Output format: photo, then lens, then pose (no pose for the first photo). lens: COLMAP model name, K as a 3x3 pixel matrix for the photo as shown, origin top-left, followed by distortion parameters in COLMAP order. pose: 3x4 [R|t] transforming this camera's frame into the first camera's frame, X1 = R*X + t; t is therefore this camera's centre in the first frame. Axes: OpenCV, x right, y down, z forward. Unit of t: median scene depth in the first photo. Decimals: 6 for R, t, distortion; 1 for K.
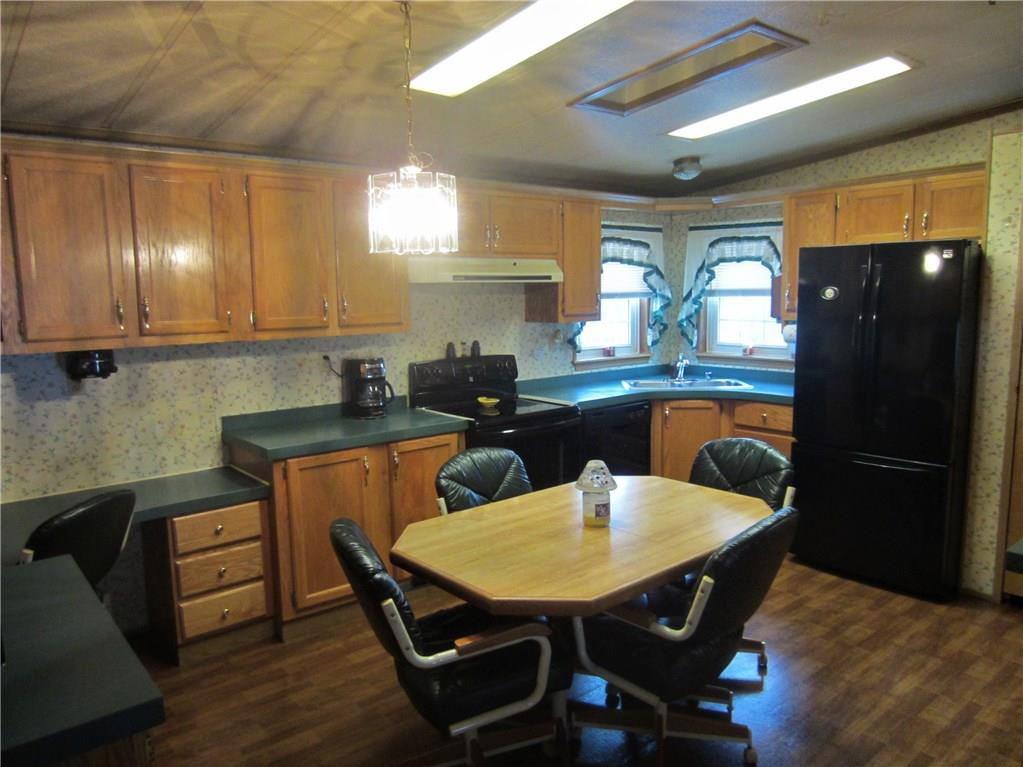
lens RADIAL K [[740.3, 0, 513.3], [0, 740.3, 390.5], [0, 0, 1]] dist [-0.035104, 0.013101]
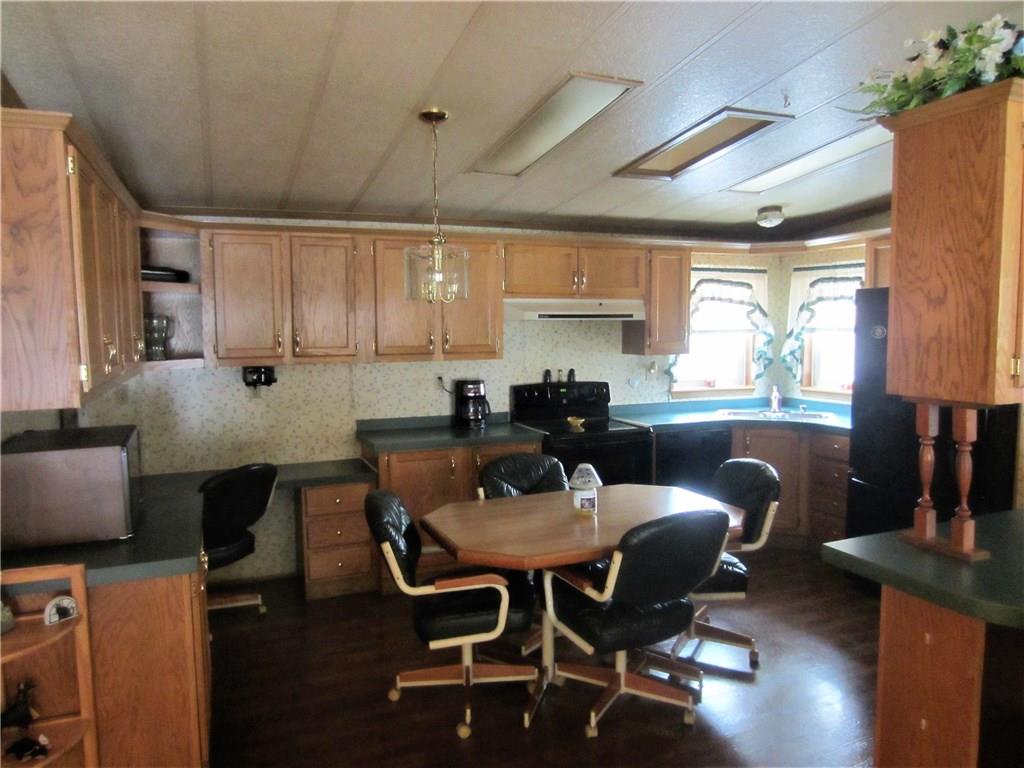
lens RADIAL K [[741.0, 0, 514.7], [0, 741.0, 387.4], [0, 0, 1]] dist [-0.035104, 0.013101]
pose [[0.951956, 0.035579, -0.304160, 0.212983], [-0.049091, 0.998113, -0.036889, 0.009433], [0.302273, 0.050049, 0.951907, -0.137747]]
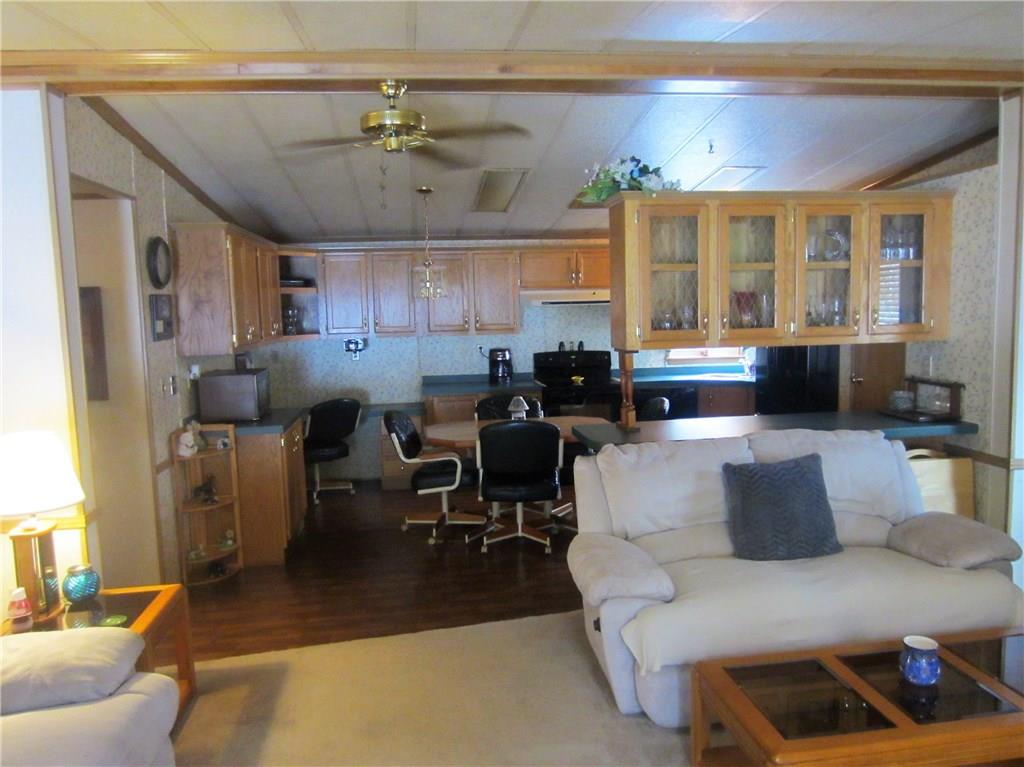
lens RADIAL K [[781.7, 0, 505.0], [0, 781.7, 384.5], [0, 0, 1]] dist [-0.026768, 0.004379]
pose [[0.837537, 0.050719, -0.544022, 0.698356], [-0.062699, 0.998026, -0.003481, 0.039644], [0.542772, 0.037025, 0.839064, -0.467131]]
